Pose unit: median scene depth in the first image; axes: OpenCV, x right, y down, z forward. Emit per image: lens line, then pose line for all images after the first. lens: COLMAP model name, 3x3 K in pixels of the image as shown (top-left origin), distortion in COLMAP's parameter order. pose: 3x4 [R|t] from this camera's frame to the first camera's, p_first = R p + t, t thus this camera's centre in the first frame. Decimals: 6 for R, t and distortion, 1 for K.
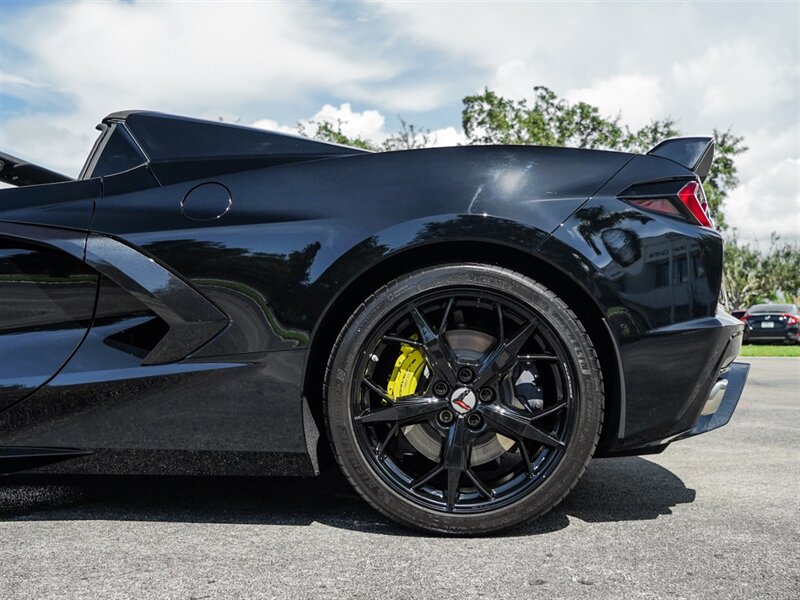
lens RADIAL K [[1001.7, 0, 414.2], [0, 1001.7, 354.4], [0, 0, 1]] dist [-0.079043, 0.000000]
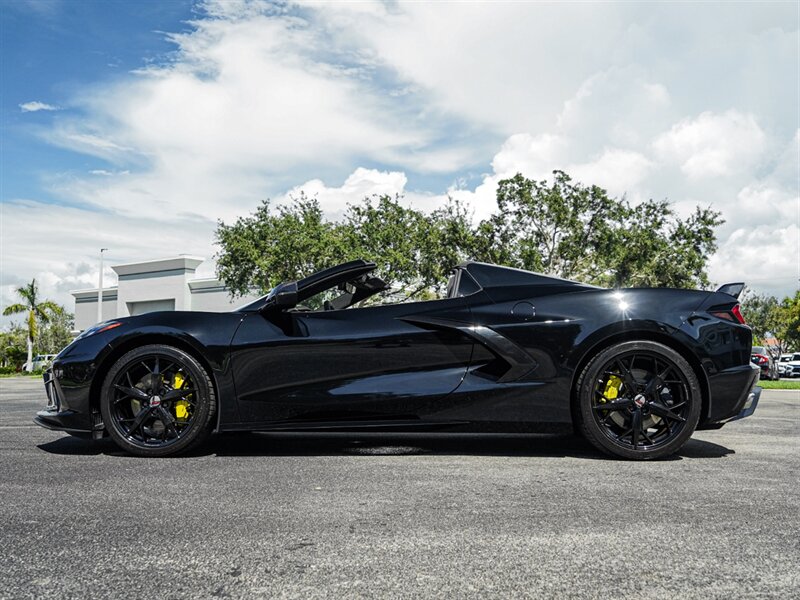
lens RADIAL K [[939.5, 0, 404.3], [0, 939.5, 317.5], [0, 0, 1]] dist [-0.017547, 0.000000]
pose [[0.999889, 0.011480, 0.009460, -0.082301], [-0.010786, 0.997461, -0.070398, 0.002386], [-0.010244, 0.070288, 0.997474, -0.182549]]
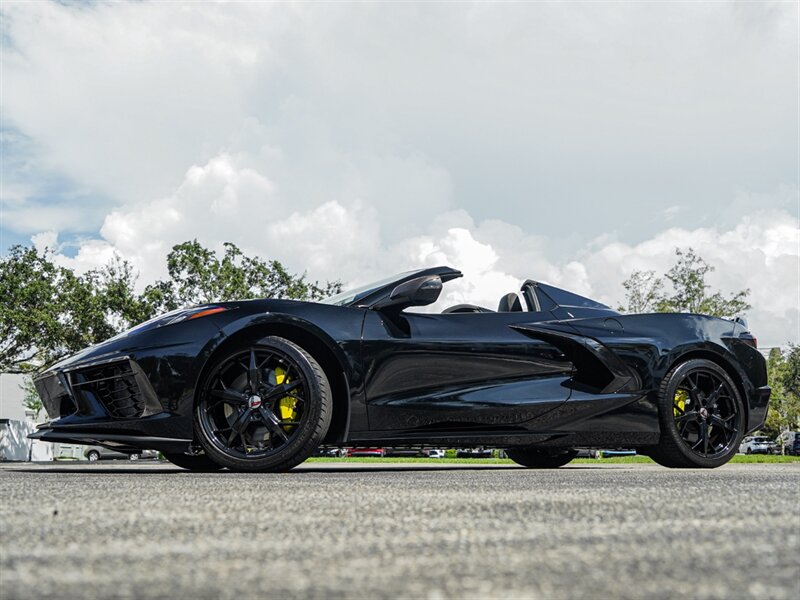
lens RADIAL K [[970.8, 0, 402.6], [0, 970.8, 297.5], [0, 0, 1]] dist [0.109005, 0.000000]
pose [[0.868038, 0.103354, 0.485621, -0.281763], [-0.004657, 0.979745, -0.200194, 0.039227], [-0.496476, 0.171515, 0.850937, -0.127286]]
